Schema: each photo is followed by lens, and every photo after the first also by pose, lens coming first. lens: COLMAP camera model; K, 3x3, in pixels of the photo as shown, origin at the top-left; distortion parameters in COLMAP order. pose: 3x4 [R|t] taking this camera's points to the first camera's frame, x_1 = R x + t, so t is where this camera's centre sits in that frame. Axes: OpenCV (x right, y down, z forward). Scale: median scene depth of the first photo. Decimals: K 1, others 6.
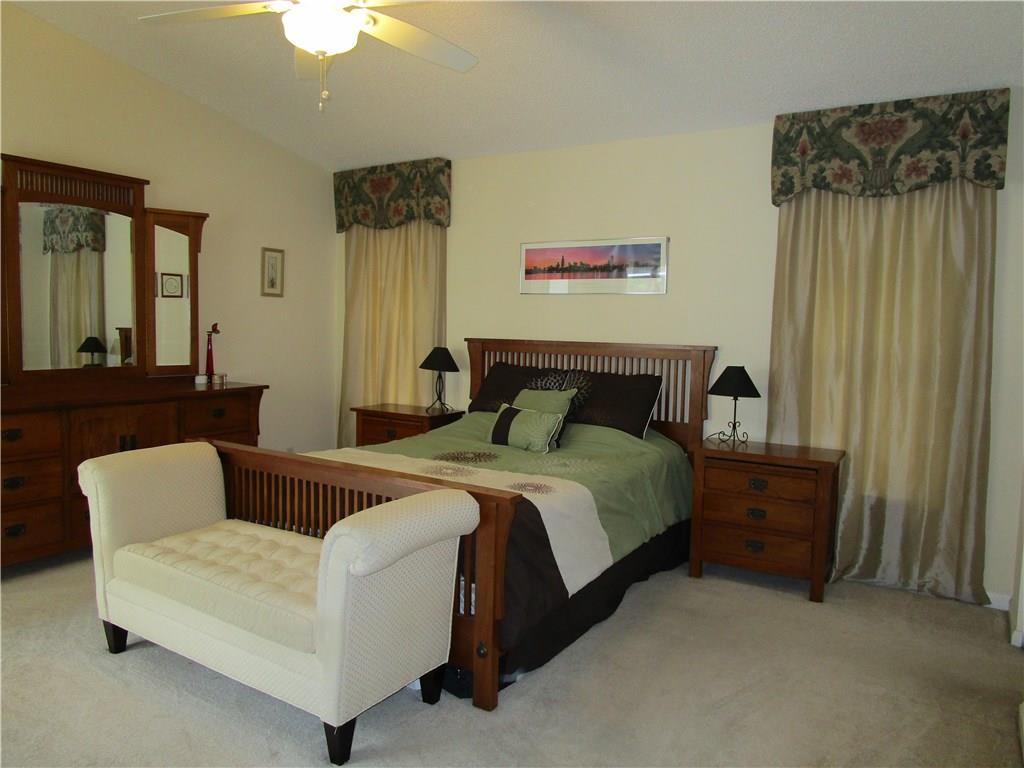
lens RADIAL K [[701.5, 0, 543.9], [0, 701.5, 379.5], [0, 0, 1]] dist [-0.033541, 0.000104]
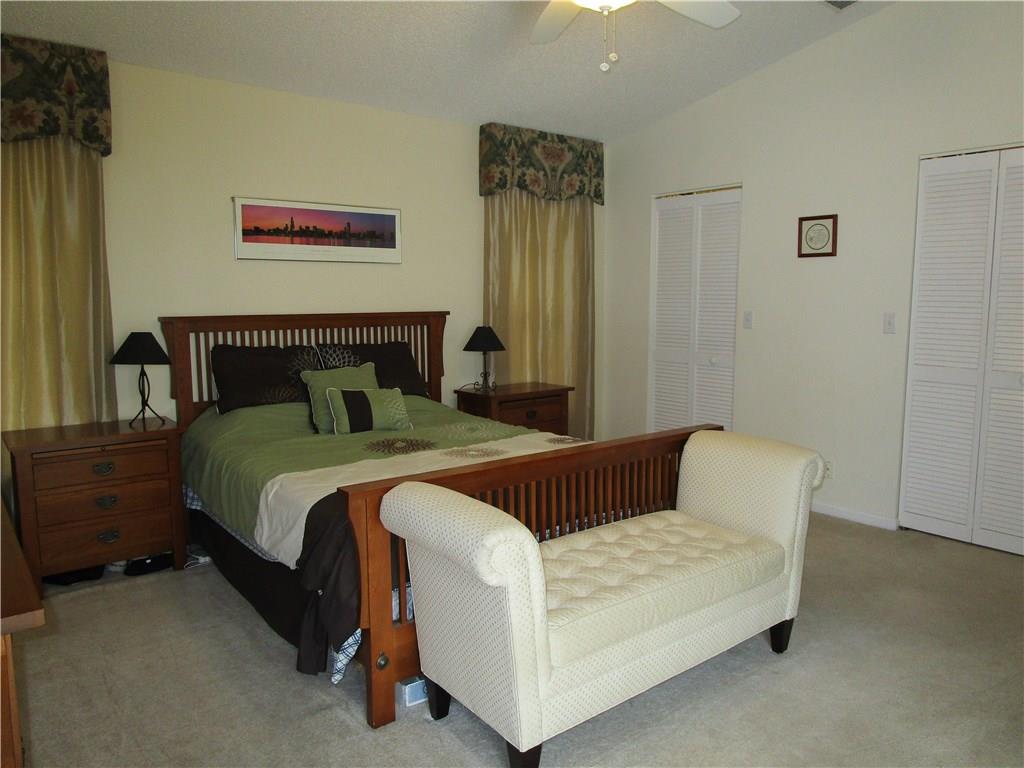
lens RADIAL K [[726.6, 0, 510.6], [0, 726.6, 380.5], [0, 0, 1]] dist [-0.034582, 0.010835]
pose [[0.357923, -0.127975, 0.924940, -0.752402], [0.082842, 0.991009, 0.105060, -0.046355], [-0.930069, 0.039020, 0.365307, 0.426159]]
